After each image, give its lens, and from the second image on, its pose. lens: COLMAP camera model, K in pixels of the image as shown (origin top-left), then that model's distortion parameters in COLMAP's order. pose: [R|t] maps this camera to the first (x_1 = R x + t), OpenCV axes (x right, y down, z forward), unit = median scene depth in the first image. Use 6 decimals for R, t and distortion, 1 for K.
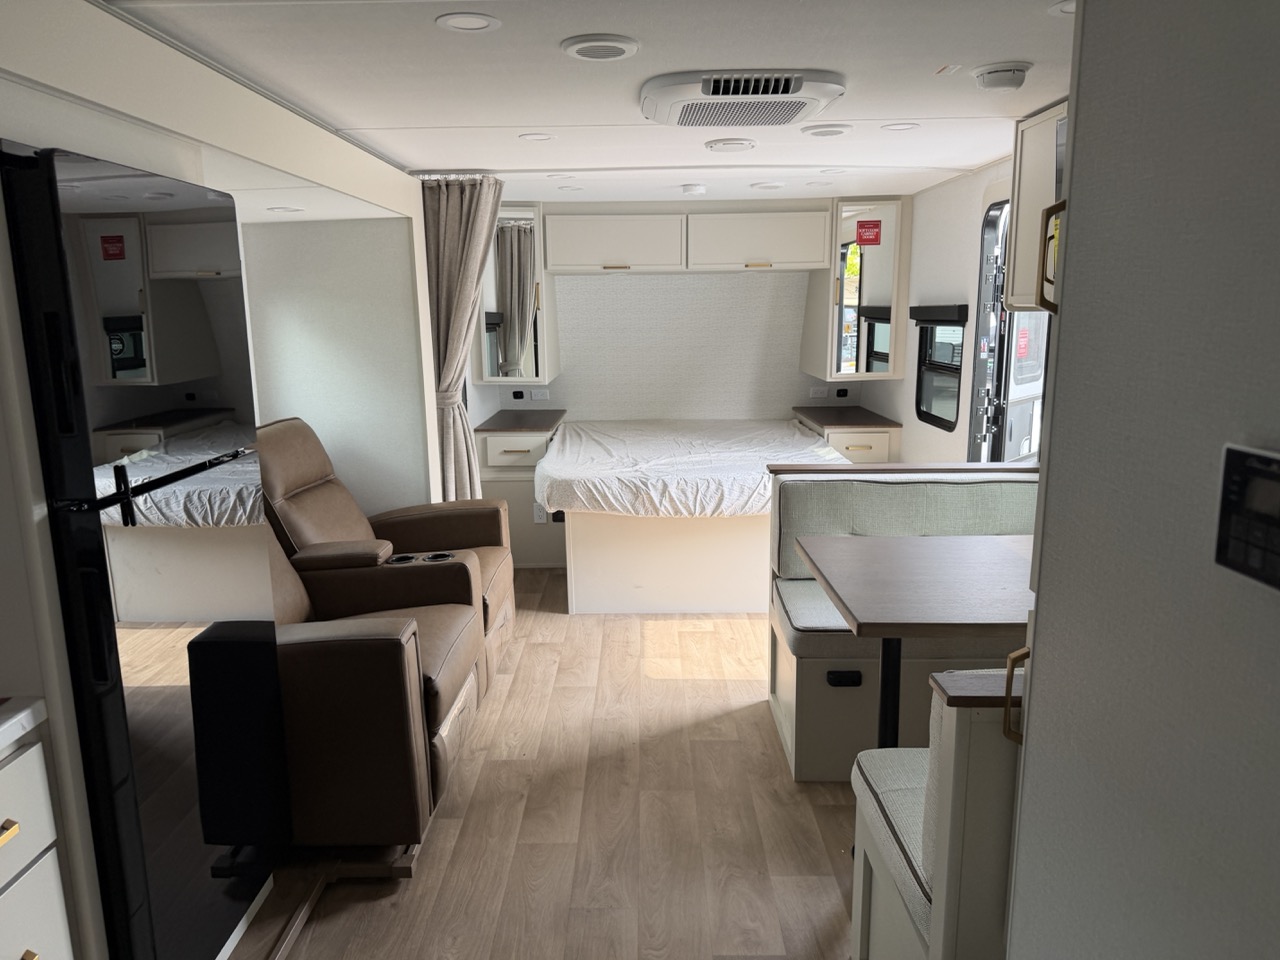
lens RADIAL K [[899.2, 0, 640.1], [0, 899.2, 489.0], [0, 0, 1]] dist [0.206985, -0.383674]
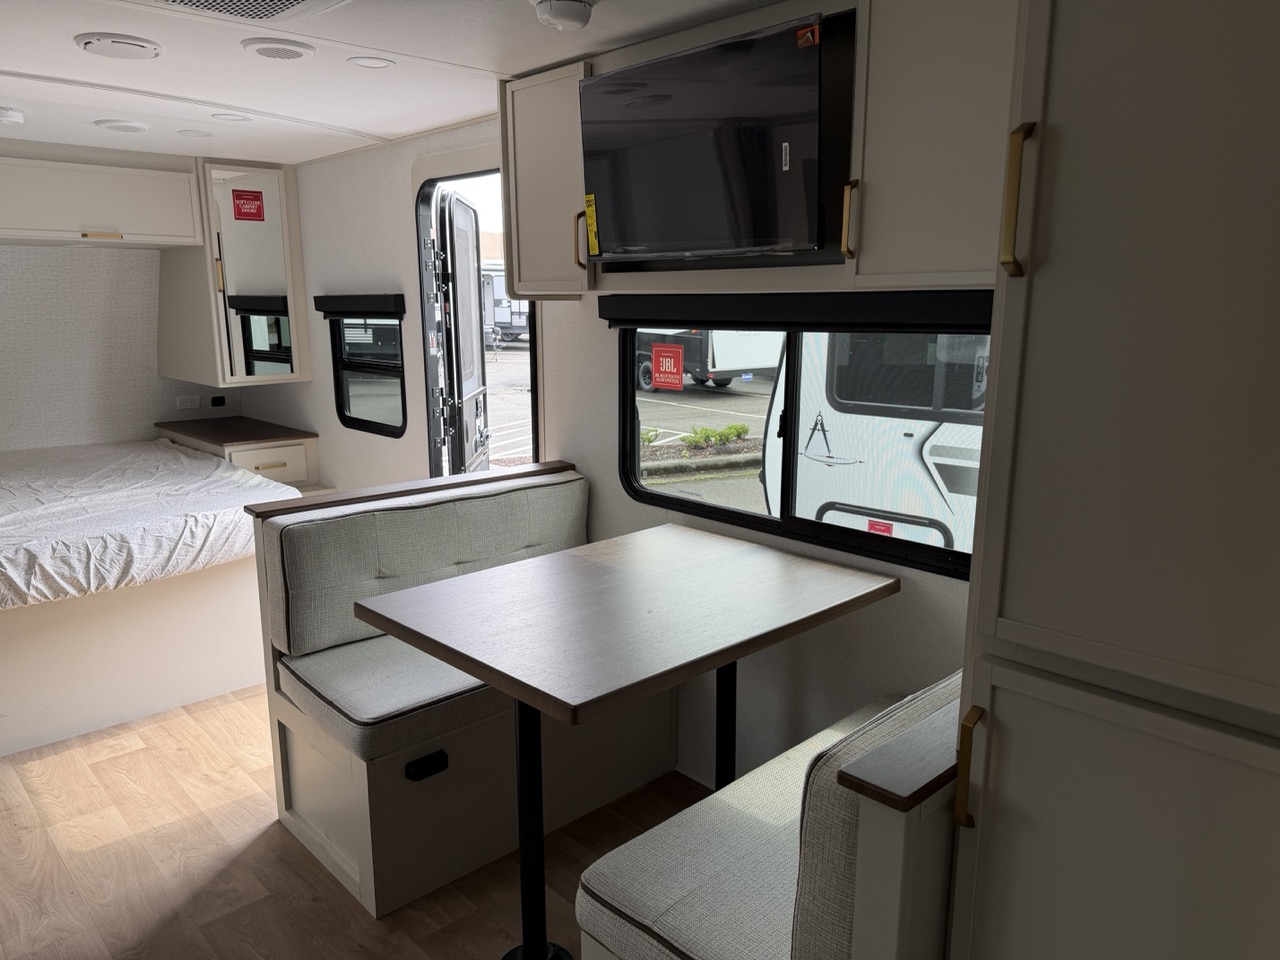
lens RADIAL K [[908.8, 0, 654.3], [0, 908.8, 495.3], [0, 0, 1]] dist [0.053073, -0.055916]
pose [[0.724553, -0.135803, 0.675708, -0.090396], [0.130628, 0.989684, 0.058835, -0.028357], [-0.676727, 0.045637, 0.734818, 0.194598]]
